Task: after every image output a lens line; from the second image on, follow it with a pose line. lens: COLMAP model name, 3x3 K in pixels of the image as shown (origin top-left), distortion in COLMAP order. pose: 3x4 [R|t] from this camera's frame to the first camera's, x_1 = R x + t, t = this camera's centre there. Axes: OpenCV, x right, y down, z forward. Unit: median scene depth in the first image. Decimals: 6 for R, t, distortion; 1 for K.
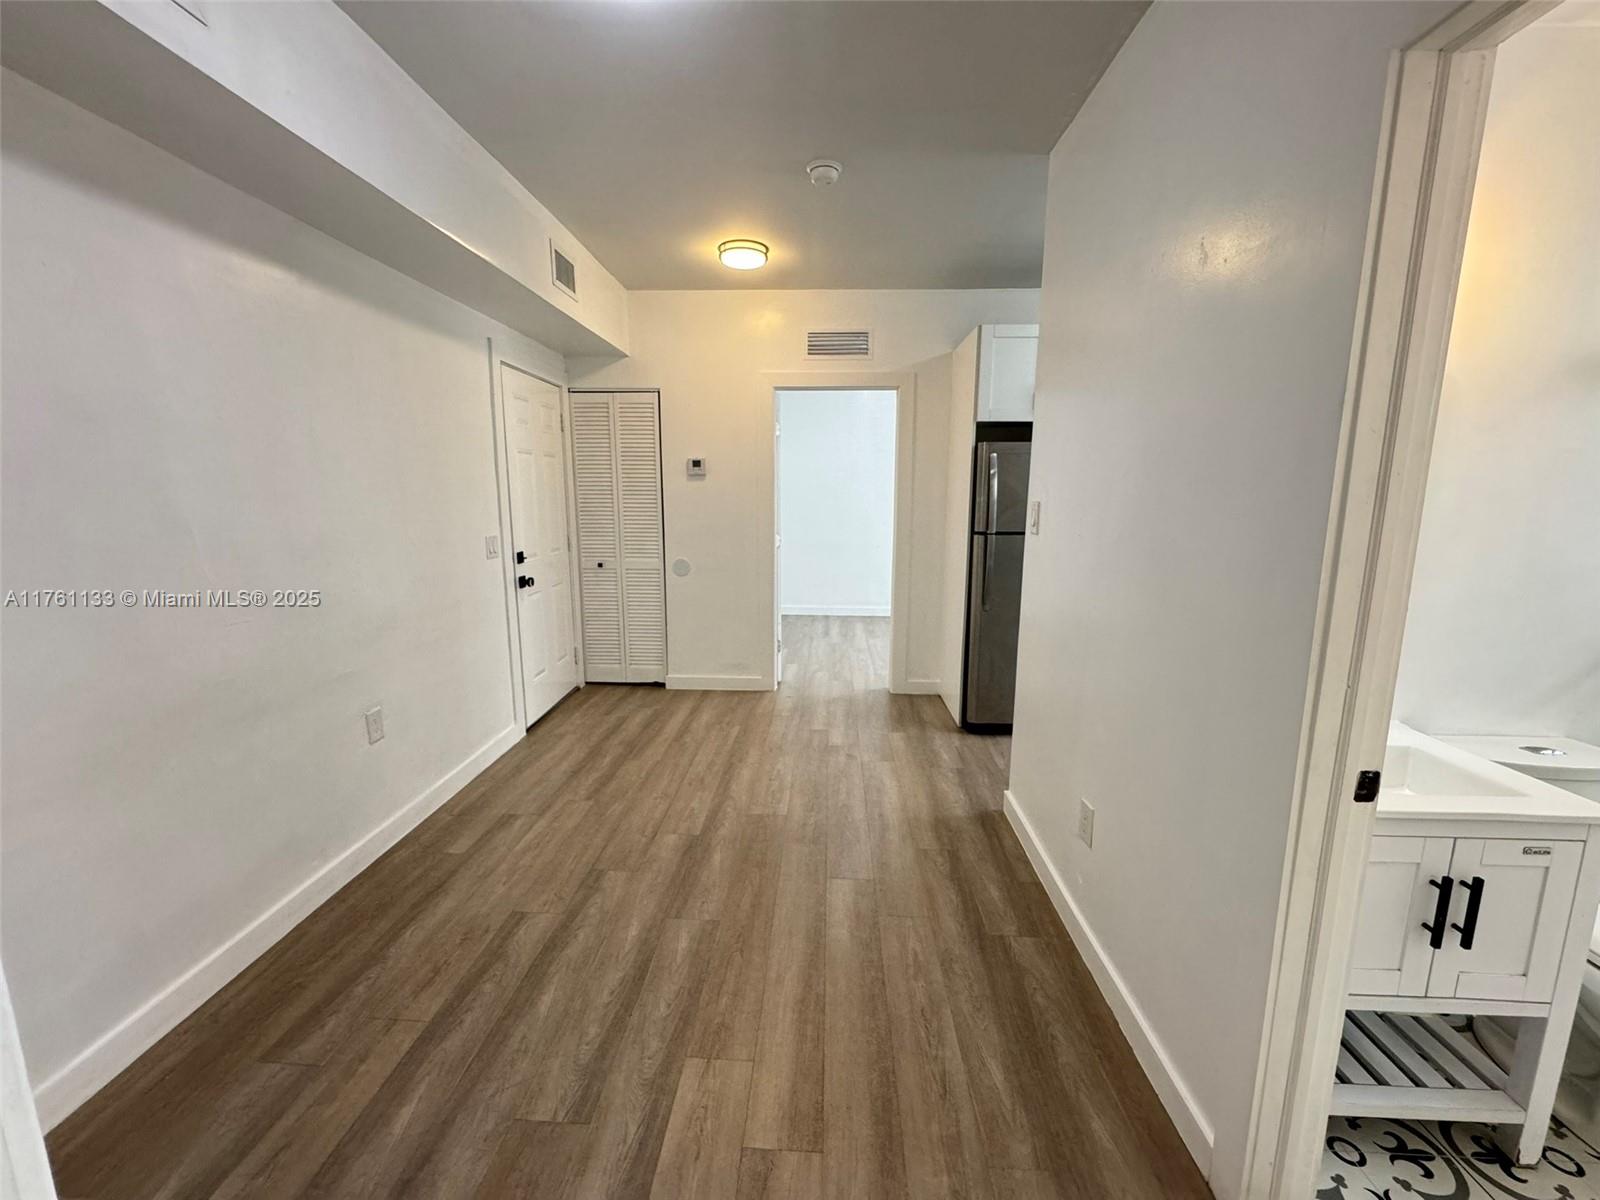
lens RADIAL K [[640.1, 0, 798.5], [0, 640.1, 596.9], [0, 0, 1]] dist [-0.001469, -0.000328]
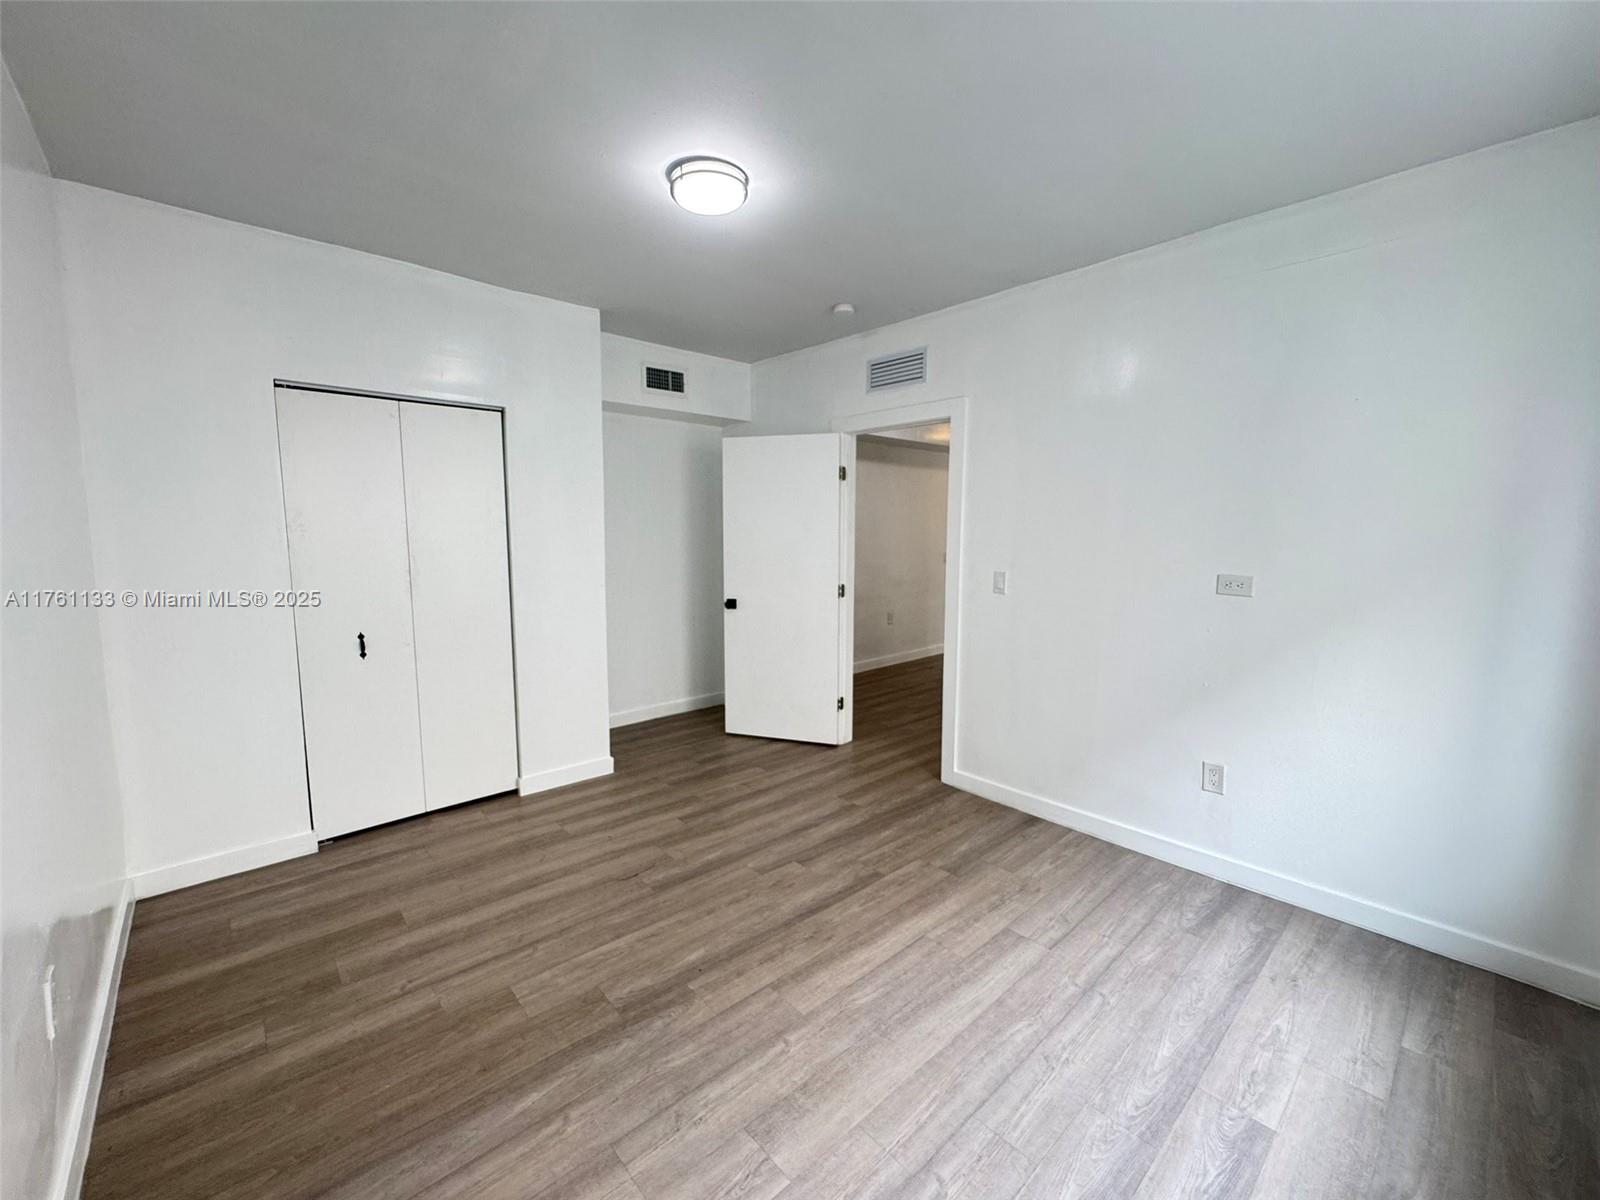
lens RADIAL K [[640.1, 0, 798.5], [0, 640.1, 596.9], [0, 0, 1]] dist [-0.001469, -0.000328]
pose [[0.708561, 0.069586, -0.702211, 0.869693], [-0.113624, 0.993392, -0.016210, 0.184947], [0.696442, 0.091274, 0.711785, -1.095666]]
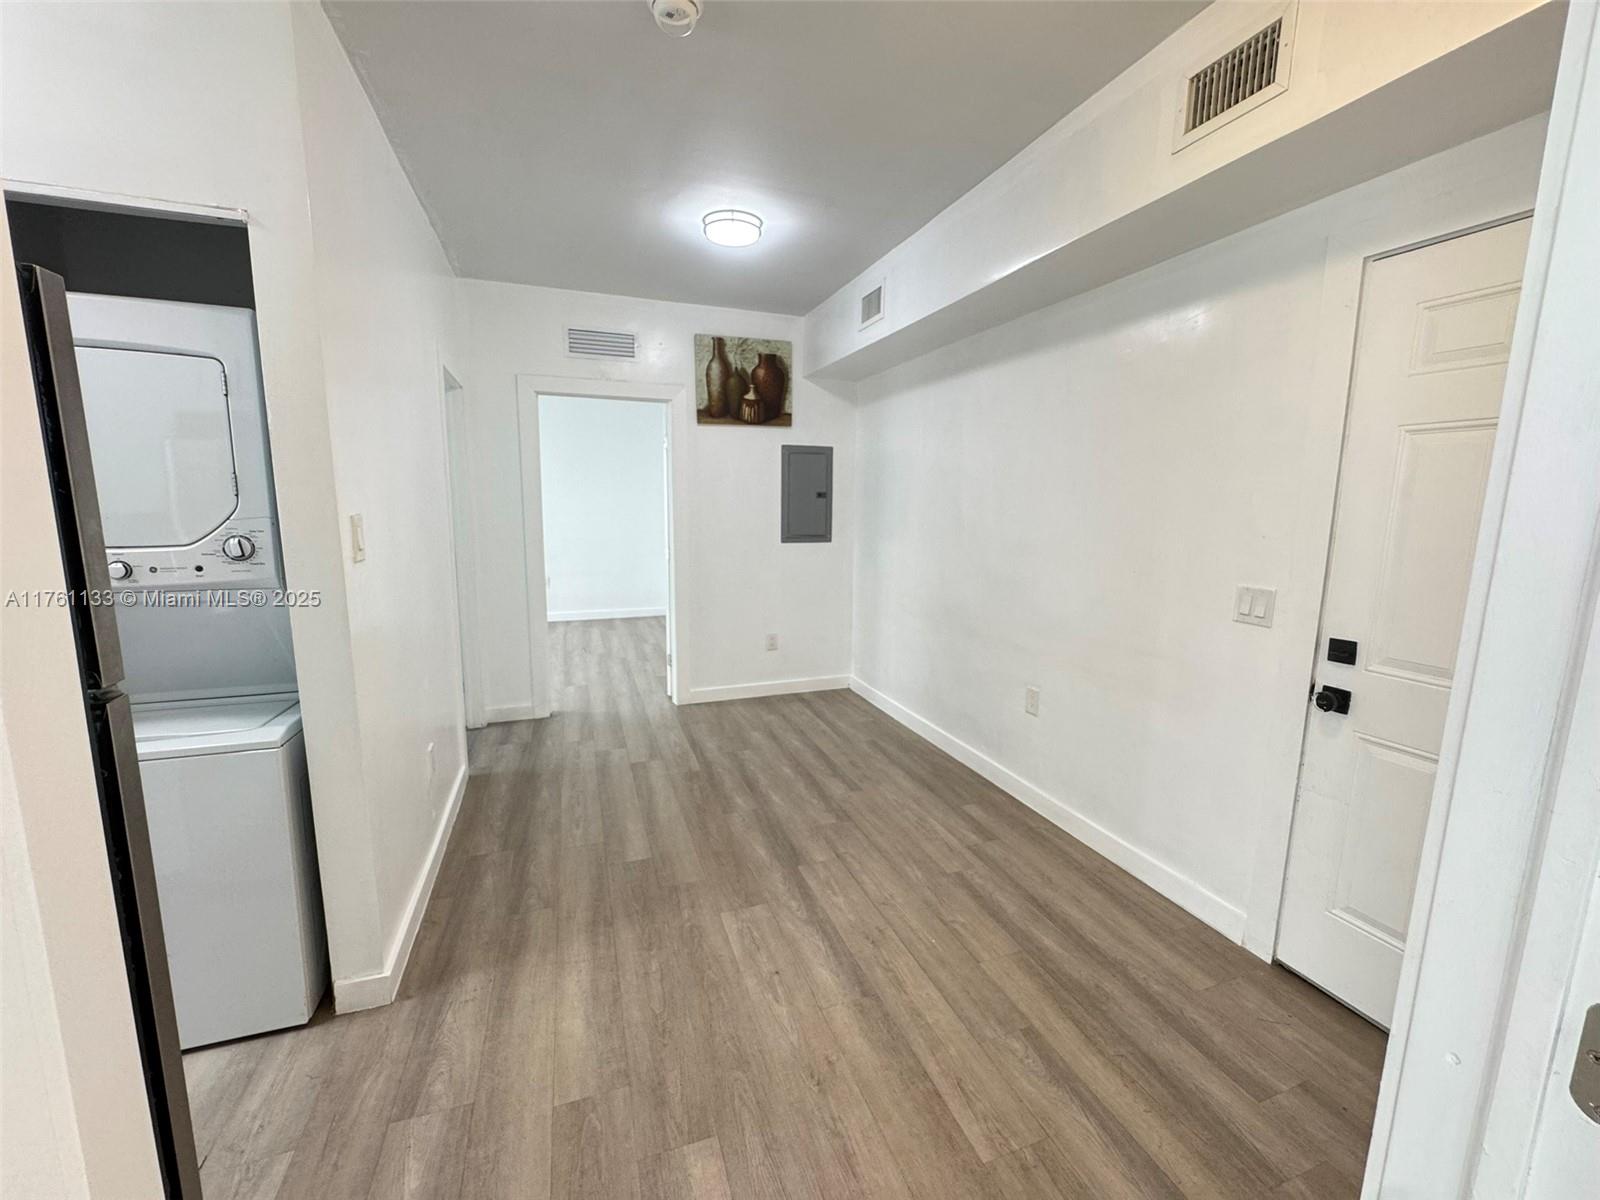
lens RADIAL K [[640.1, 0, 798.5], [0, 640.1, 596.9], [0, 0, 1]] dist [-0.001469, -0.000328]
pose [[-0.924594, 0.041693, -0.378667, 0.181281], [-0.078817, 0.951551, 0.297217, -0.283383], [0.372713, 0.304651, -0.876512, 1.668603]]
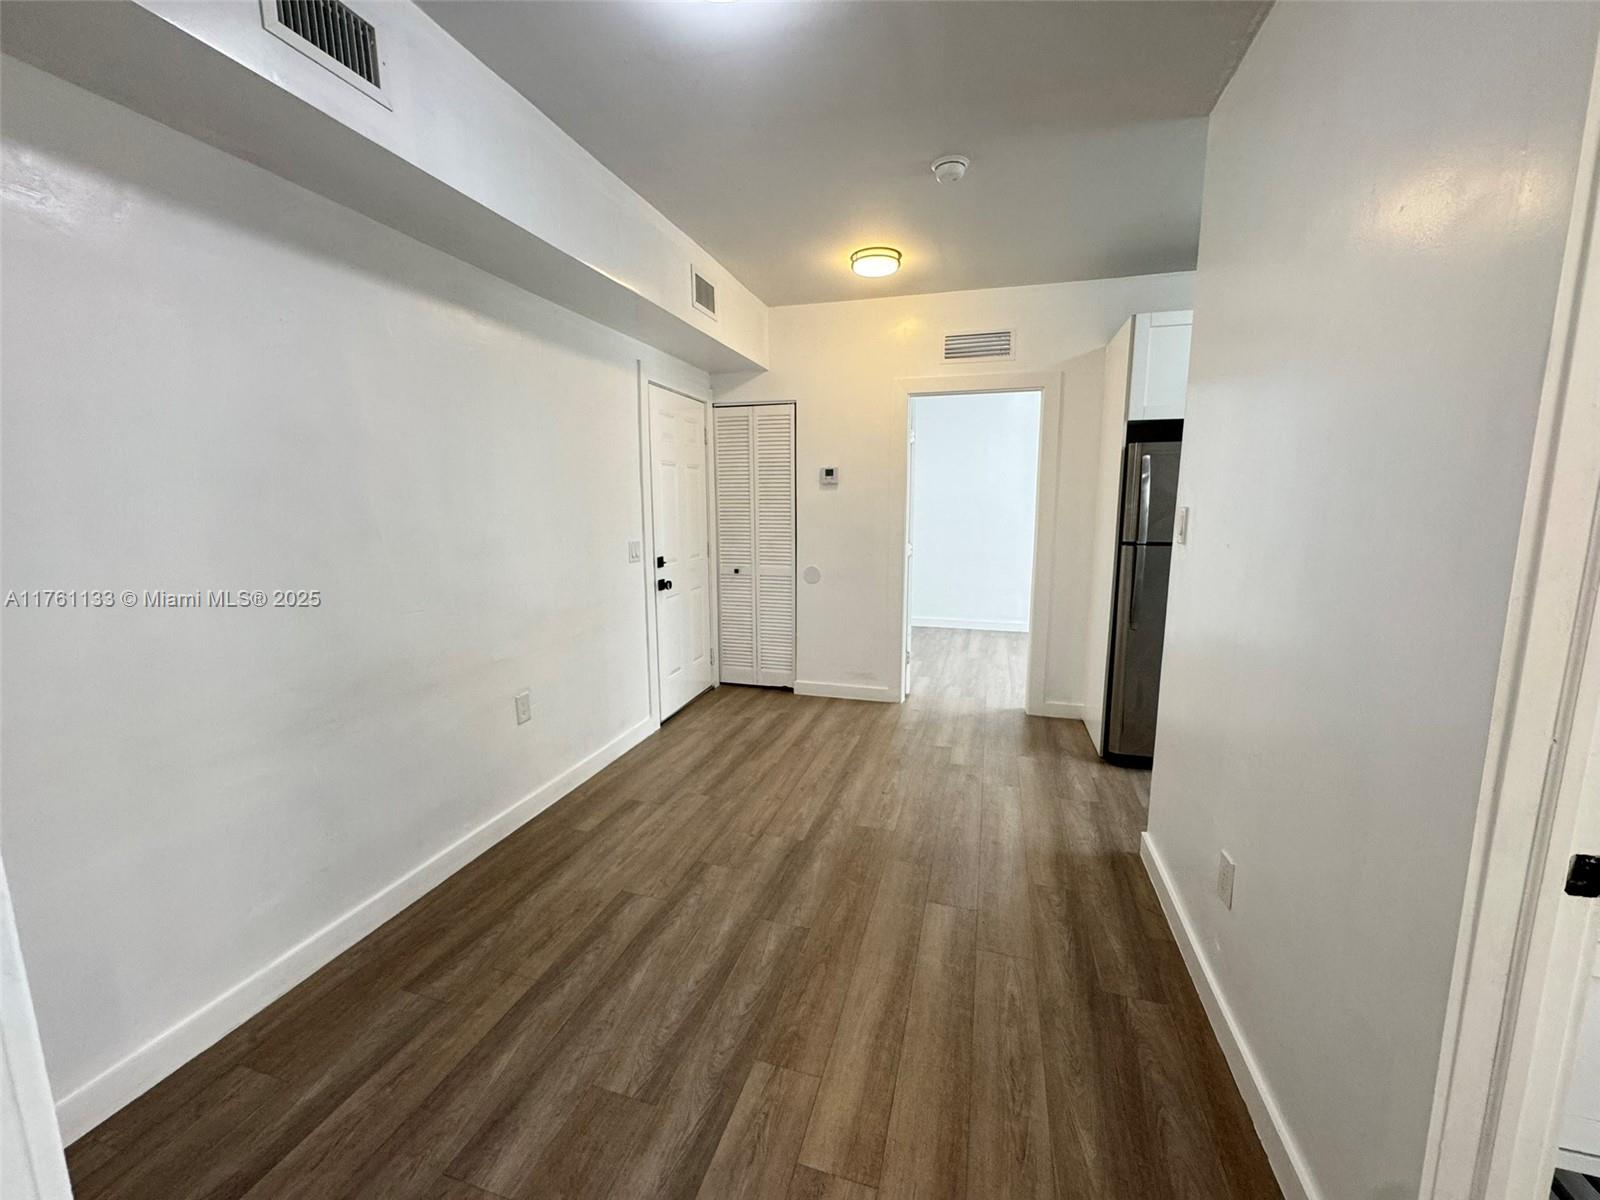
lens RADIAL K [[640.1, 0, 798.5], [0, 640.1, 596.9], [0, 0, 1]] dist [-0.001469, -0.000328]
pose [[0.970726, 0.029616, -0.238356, 0.063719], [-0.033479, 0.999365, -0.012172, 0.002900], [0.237844, 0.019796, 0.971102, 0.016845]]
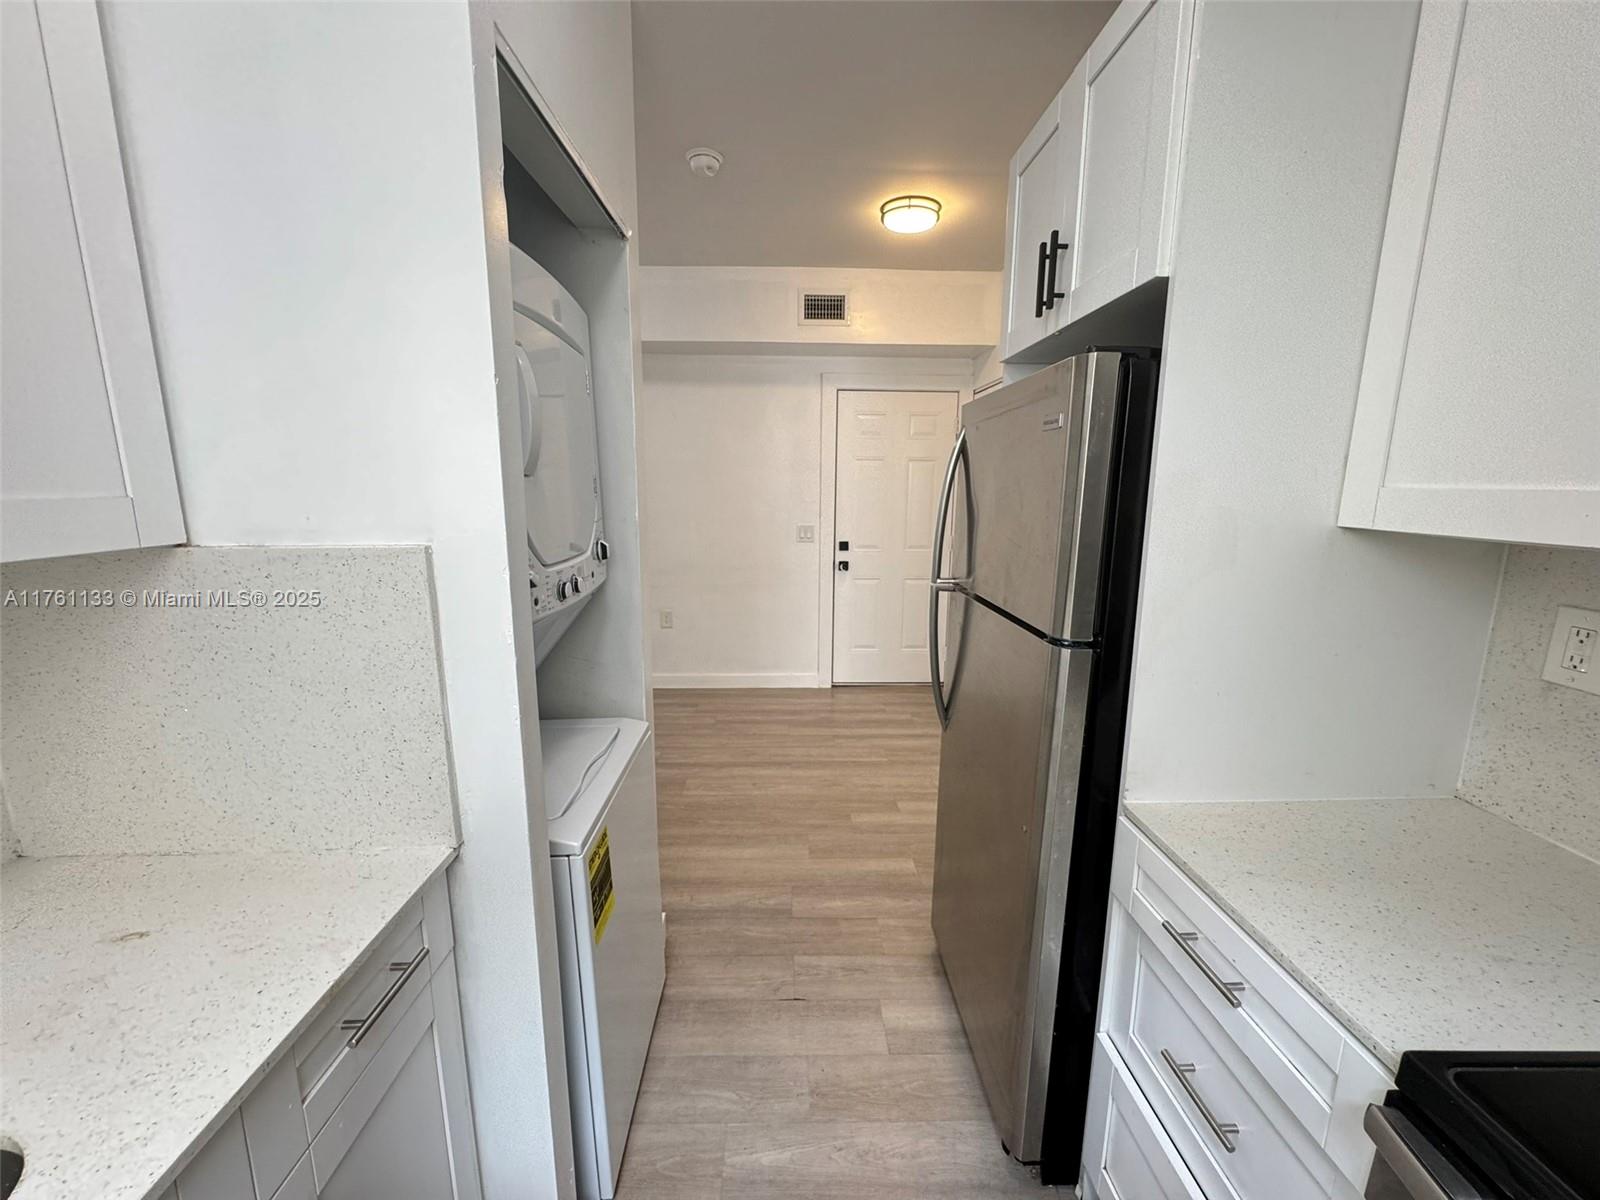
lens RADIAL K [[640.1, 0, 798.5], [0, 640.1, 596.9], [0, 0, 1]] dist [-0.001469, -0.000328]
pose [[0.068422, 0.174206, -0.982329, 1.029632], [-0.172119, 0.971934, 0.160374, -0.195378], [0.982697, 0.158104, 0.096486, 1.073084]]
